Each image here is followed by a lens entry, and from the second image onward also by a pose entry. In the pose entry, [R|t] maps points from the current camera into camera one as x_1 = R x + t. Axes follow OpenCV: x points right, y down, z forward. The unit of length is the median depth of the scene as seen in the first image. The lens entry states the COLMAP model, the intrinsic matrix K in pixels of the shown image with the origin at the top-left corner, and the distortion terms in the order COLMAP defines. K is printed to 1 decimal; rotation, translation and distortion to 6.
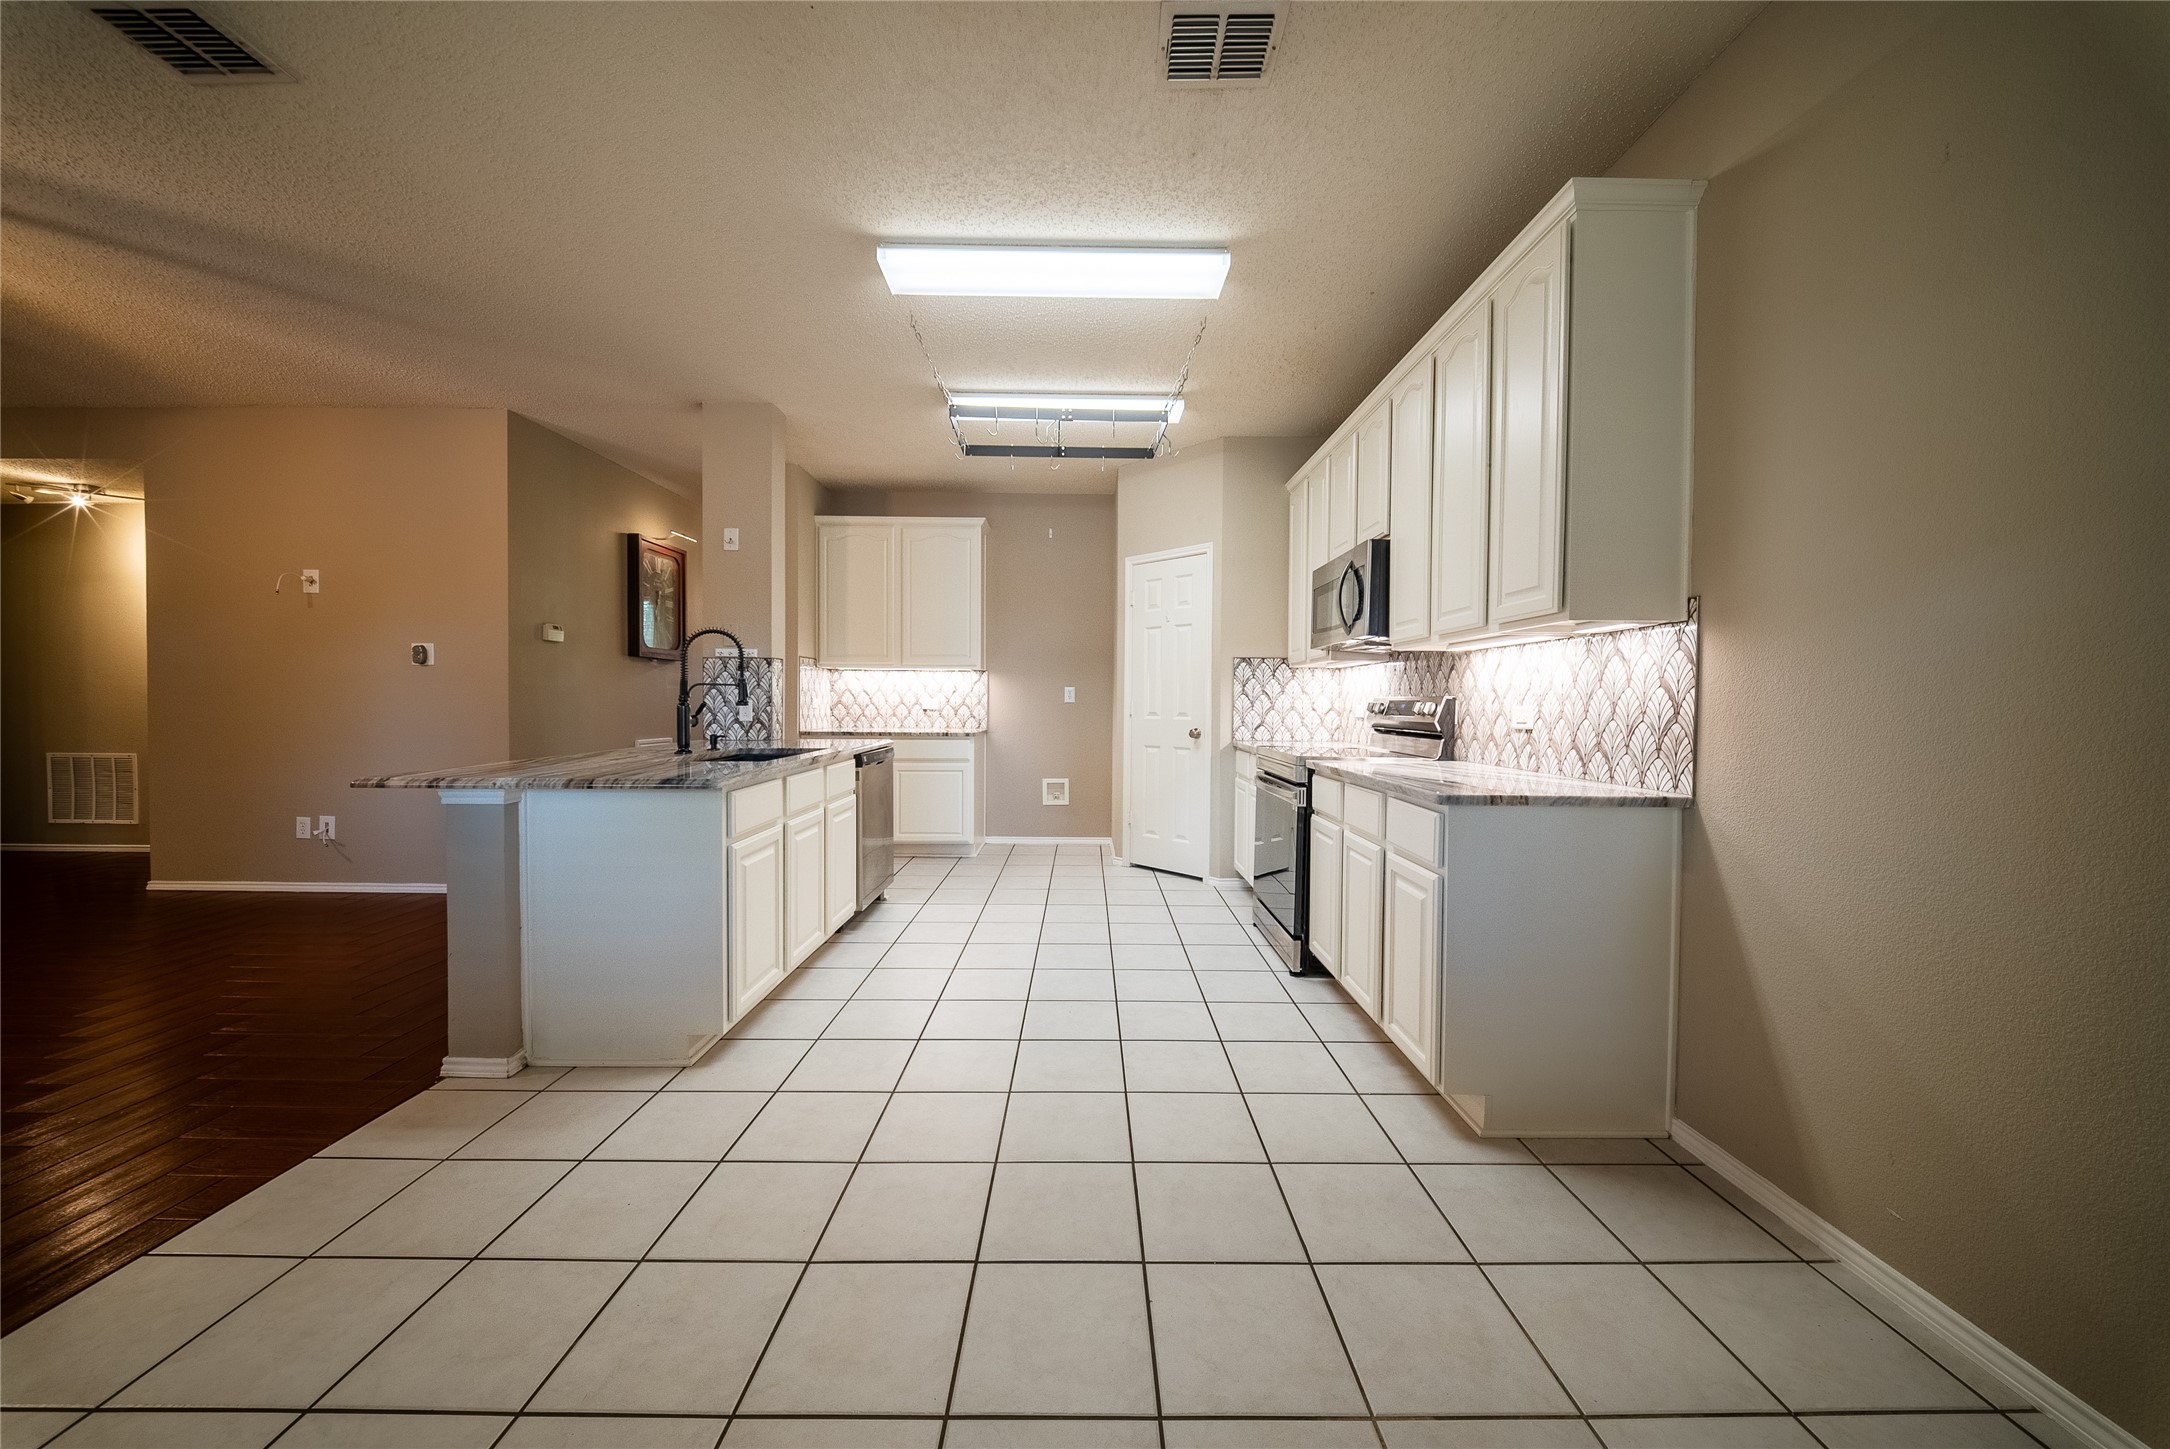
lens RADIAL K [[763.5, 0, 1092.3], [0, 763.5, 717.7], [0, 0, 1]] dist [-0.001395, -0.000307]
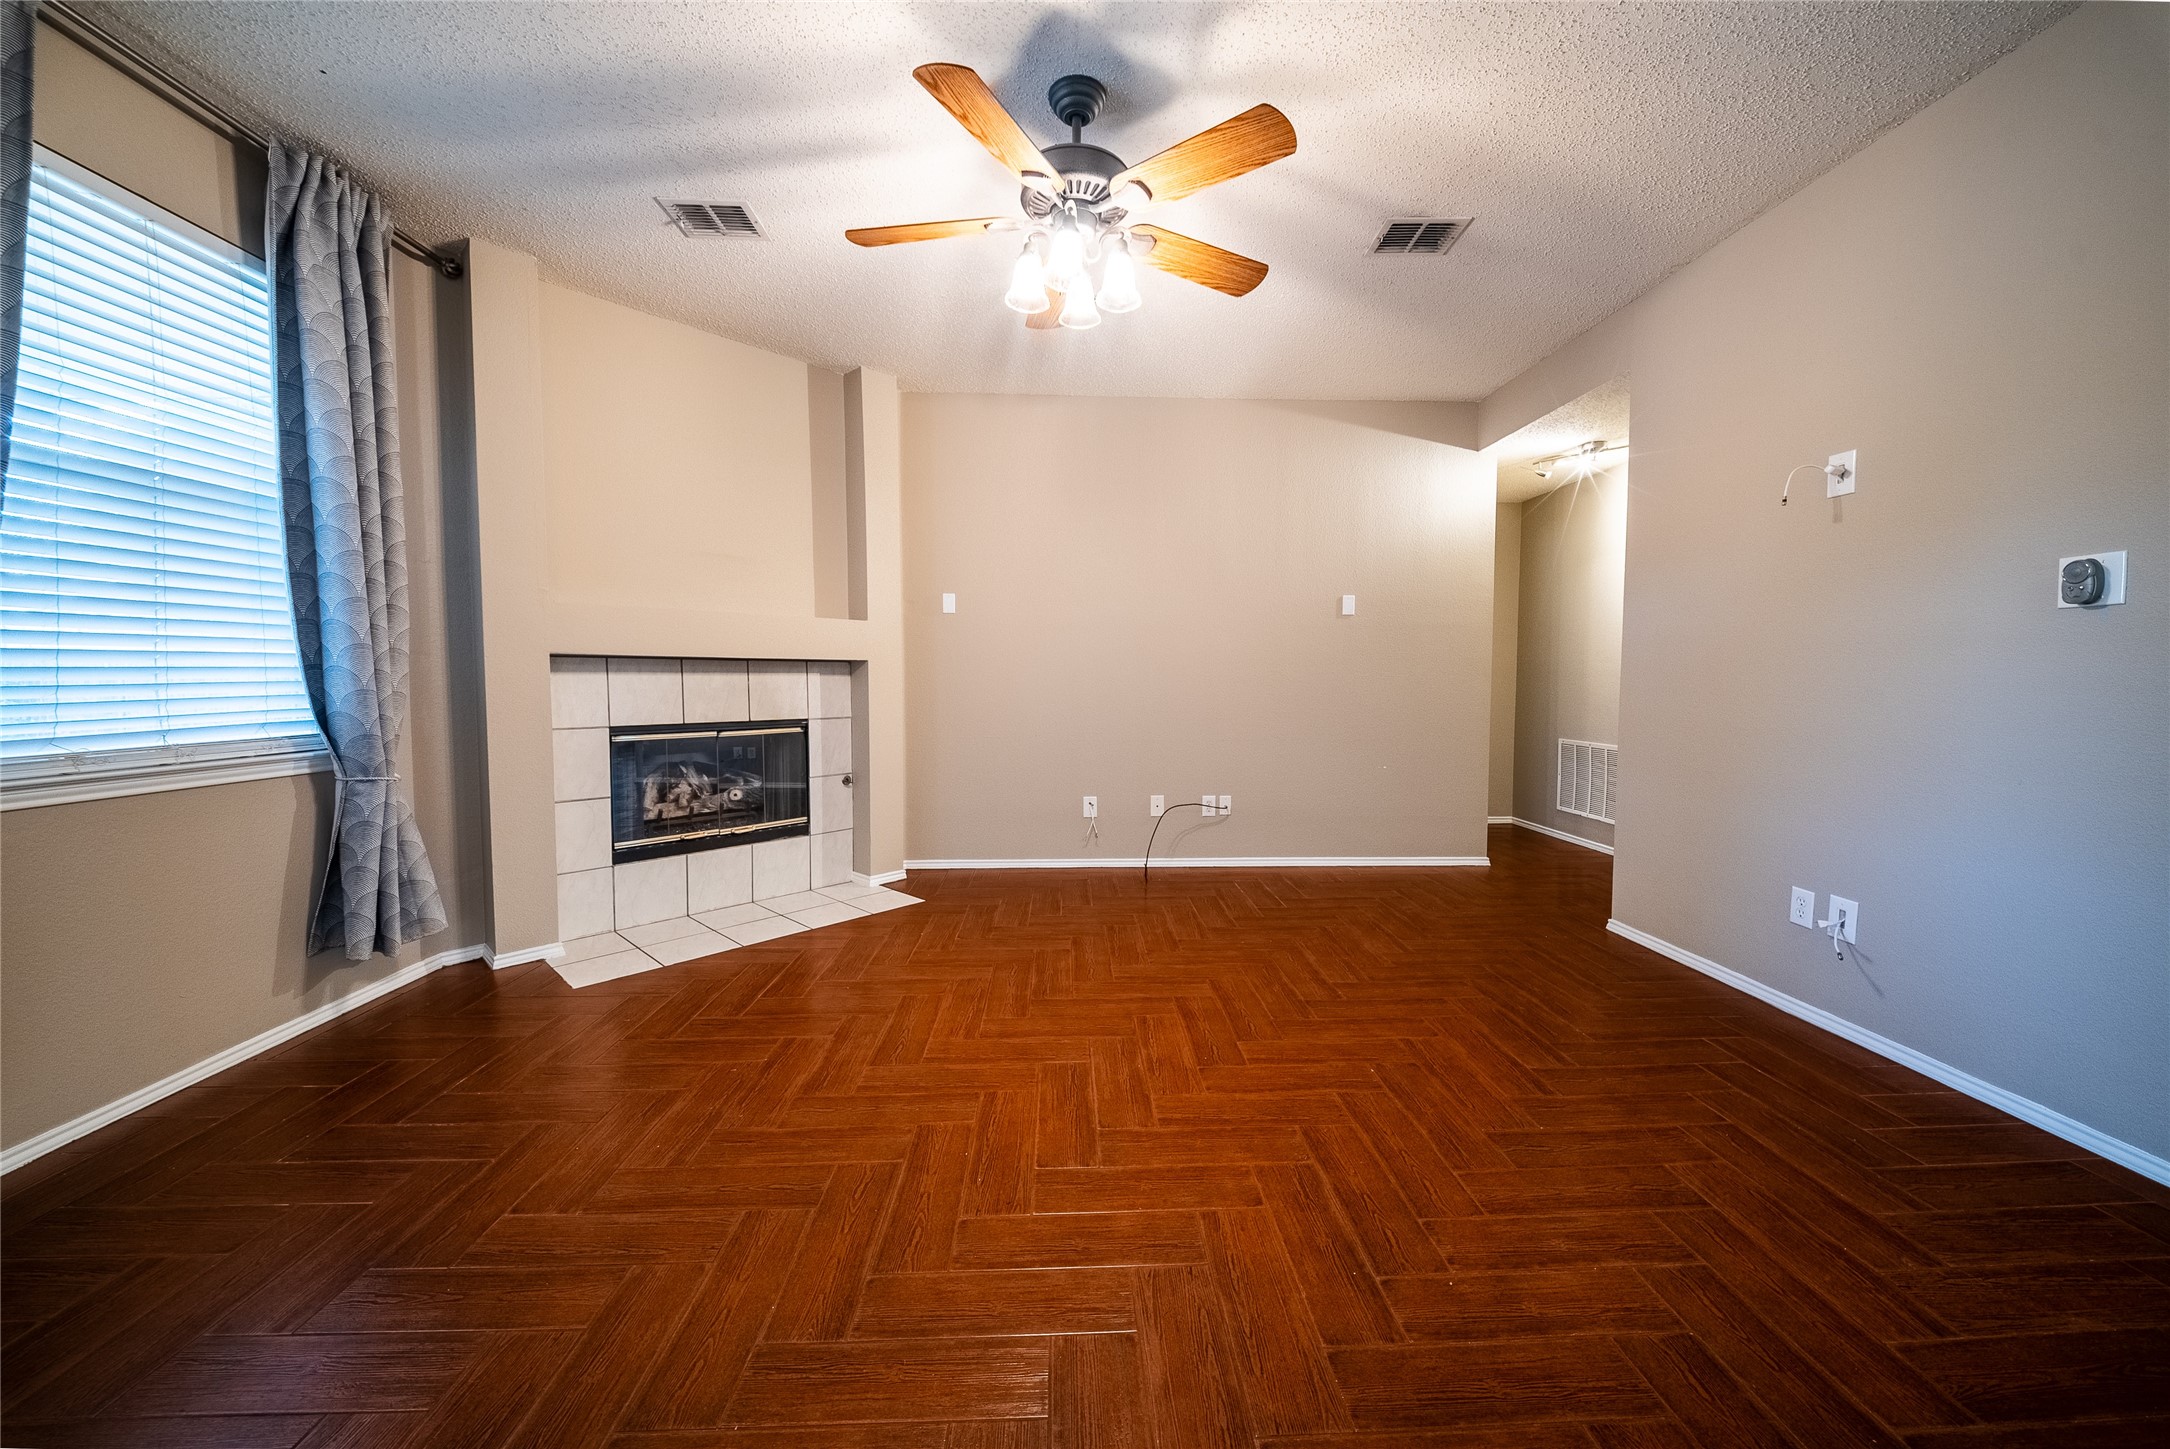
lens RADIAL K [[775.1, 0, 1097.5], [0, 775.1, 712.8], [0, 0, 1]] dist [0.007858, -0.005319]
pose [[0.038094, 0.039185, -0.998506, -0.472470], [-0.025874, 0.998935, 0.038215, -0.012558], [0.998939, 0.024380, 0.039067, 0.439193]]
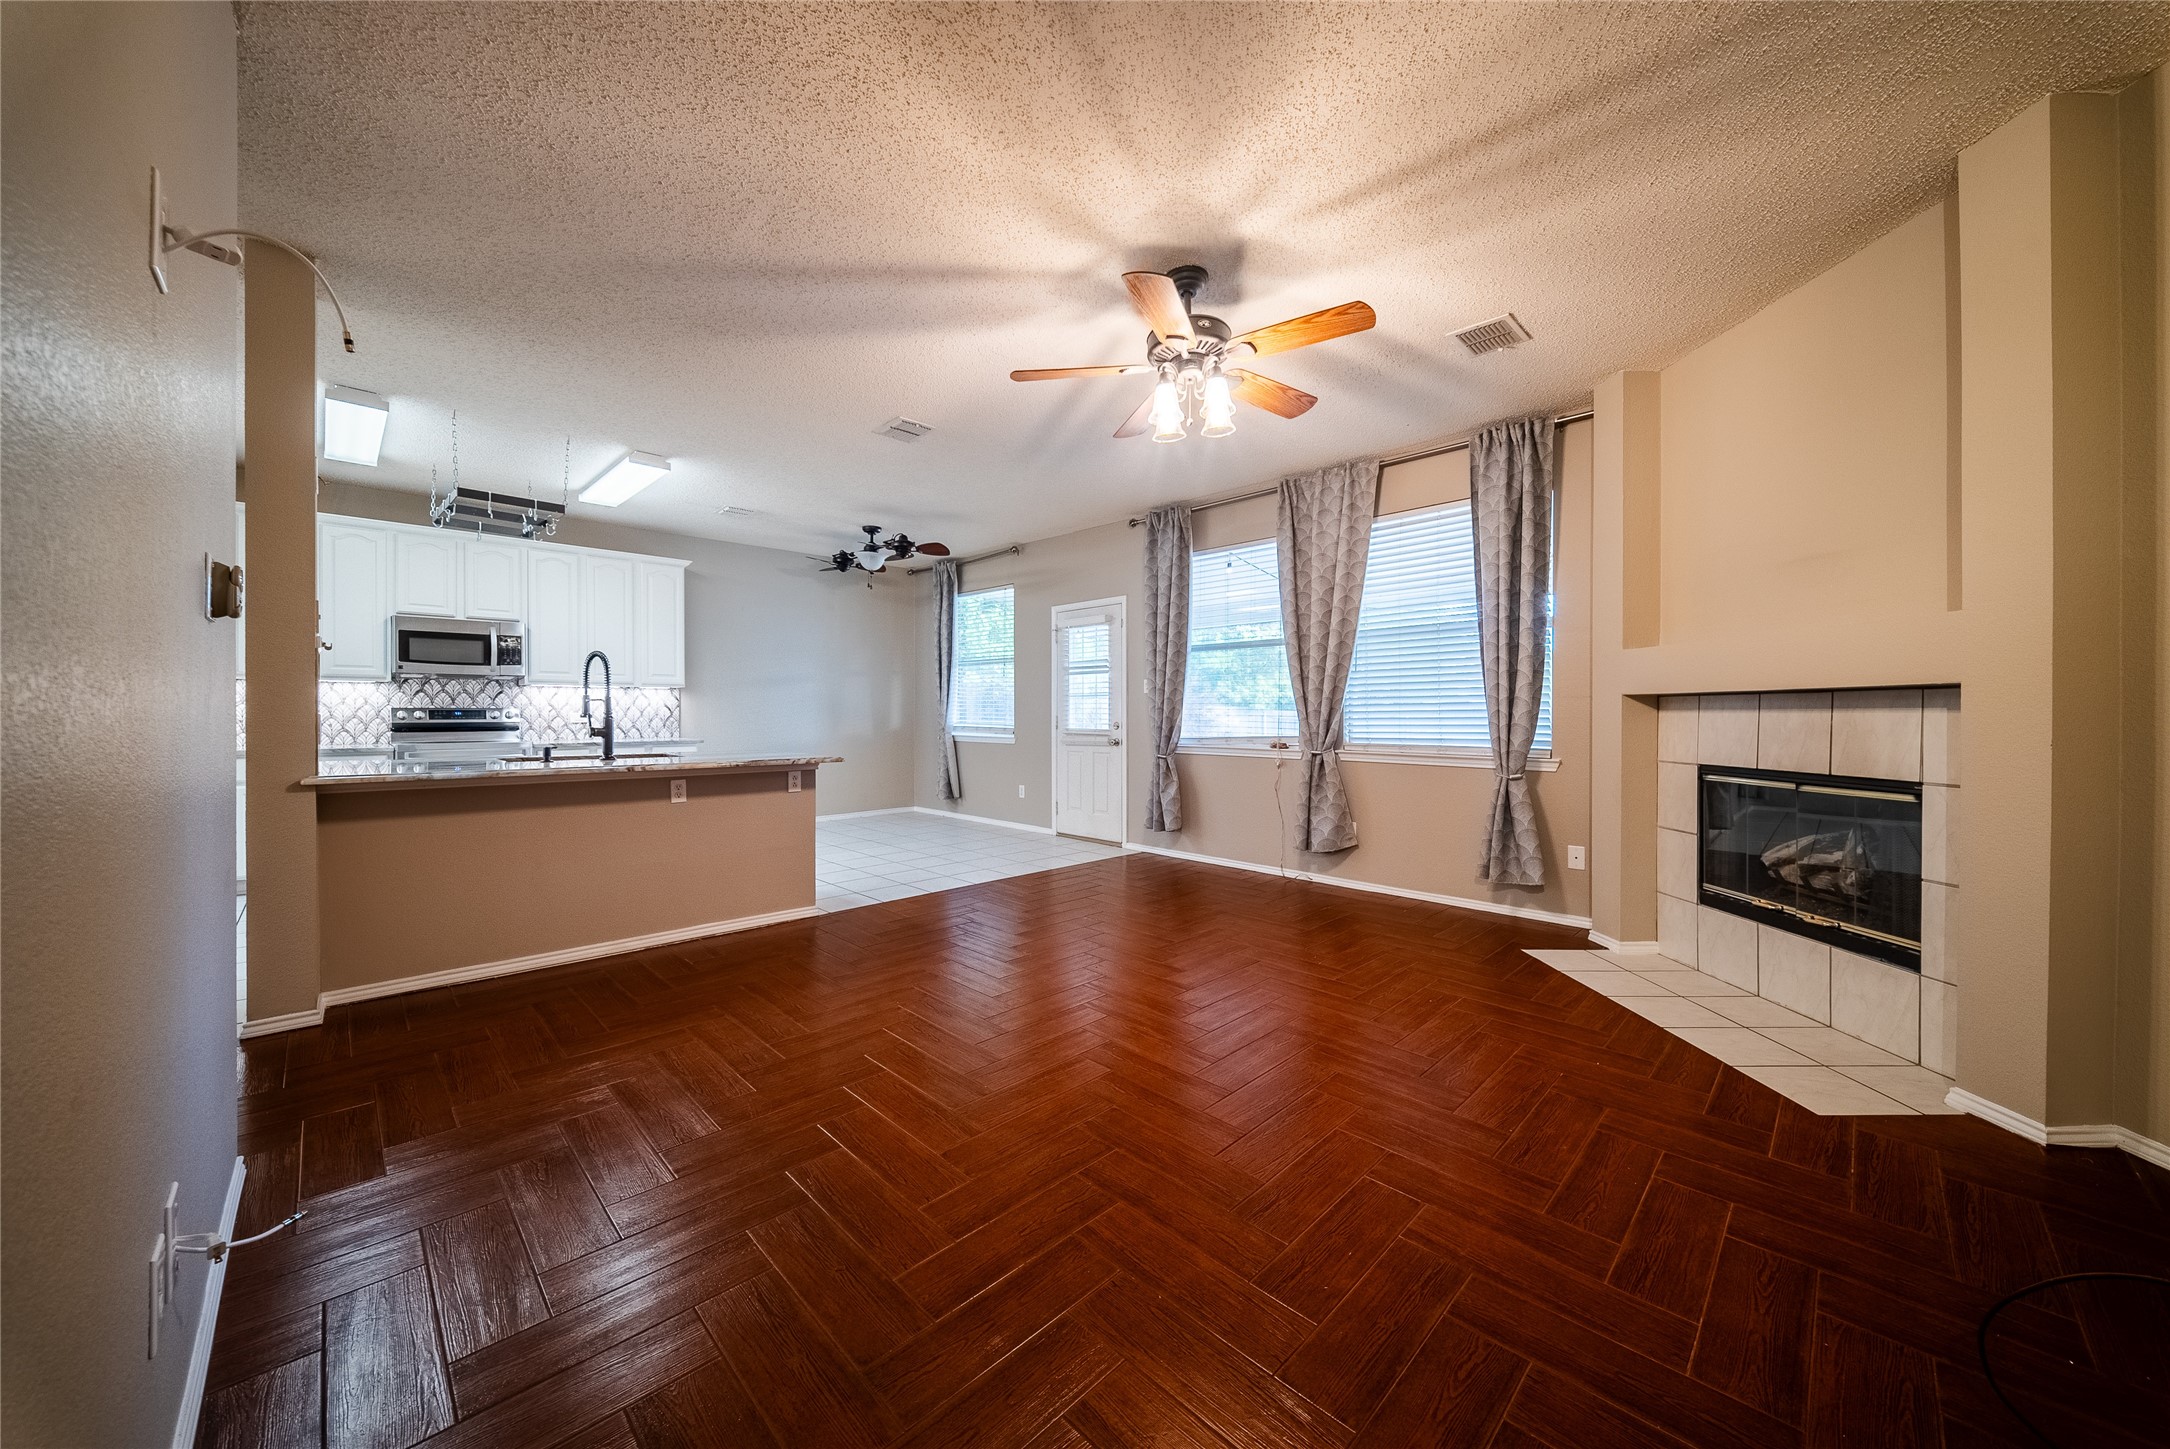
lens RADIAL K [[755.5, 0, 1082.5], [0, 755.5, 713.4], [0, 0, 1]] dist [0.009874, -0.000014]
pose [[-0.695710, -0.007618, 0.718282, -1.396450], [0.009473, 0.999760, 0.019779, -0.028233], [-0.718260, 0.020565, -0.695471, 0.960392]]
